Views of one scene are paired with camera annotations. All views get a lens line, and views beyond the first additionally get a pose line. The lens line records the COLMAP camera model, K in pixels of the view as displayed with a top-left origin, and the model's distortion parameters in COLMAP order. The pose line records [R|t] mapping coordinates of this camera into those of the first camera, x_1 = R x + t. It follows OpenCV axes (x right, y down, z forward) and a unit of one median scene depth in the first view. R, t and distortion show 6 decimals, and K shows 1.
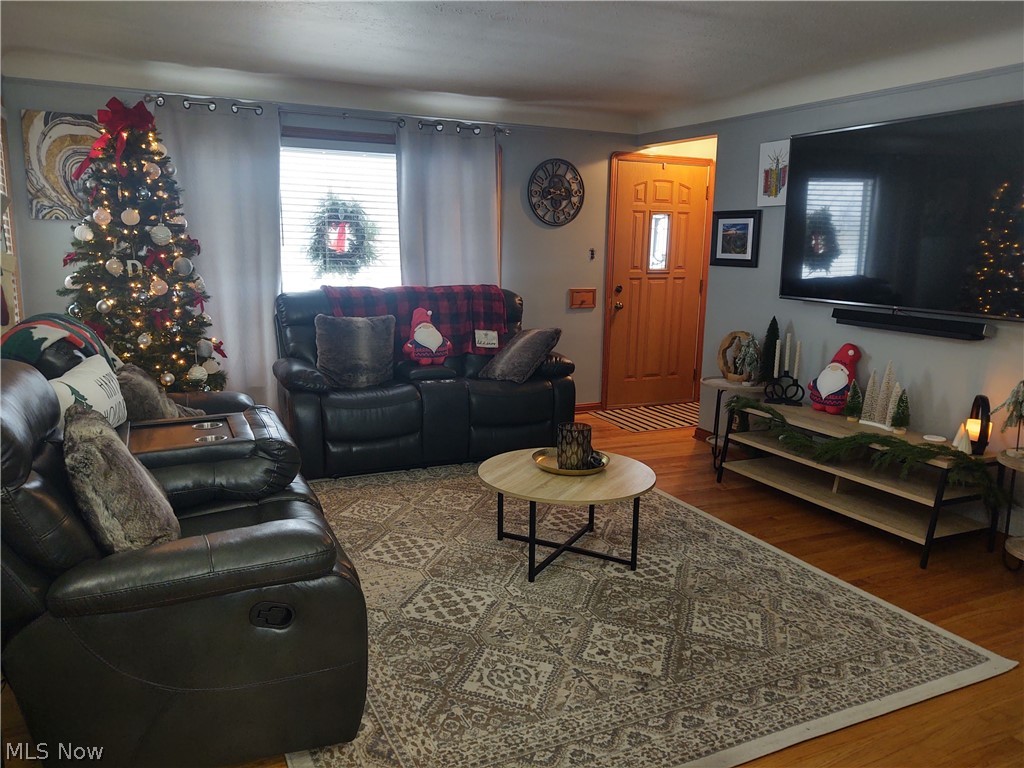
lens RADIAL K [[790.9, 0, 512.0], [0, 790.9, 384.0], [0, 0, 1]] dist [0.057875, -0.082193]
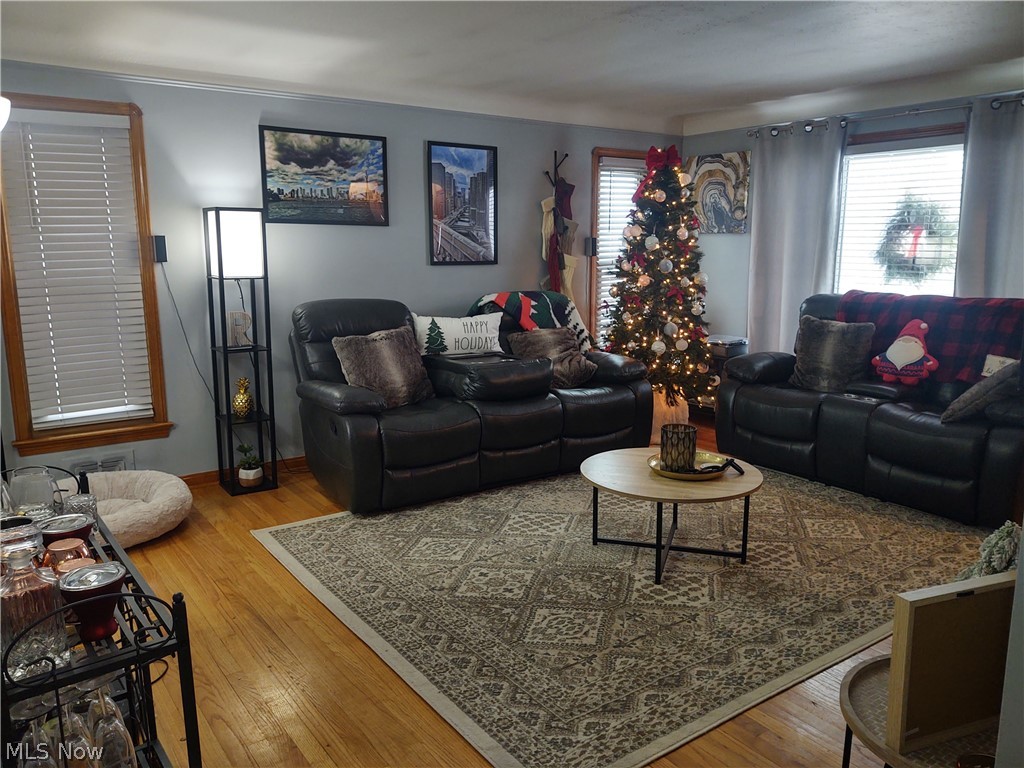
lens RADIAL K [[792.3, 0, 512.0], [0, 792.3, 384.0], [0, 0, 1]] dist [0.046205, -0.096615]
pose [[0.158025, 0.153345, -0.975455, 0.981300], [-0.180199, 0.975758, 0.124200, -0.080533], [0.970853, 0.156149, 0.181827, 0.607683]]
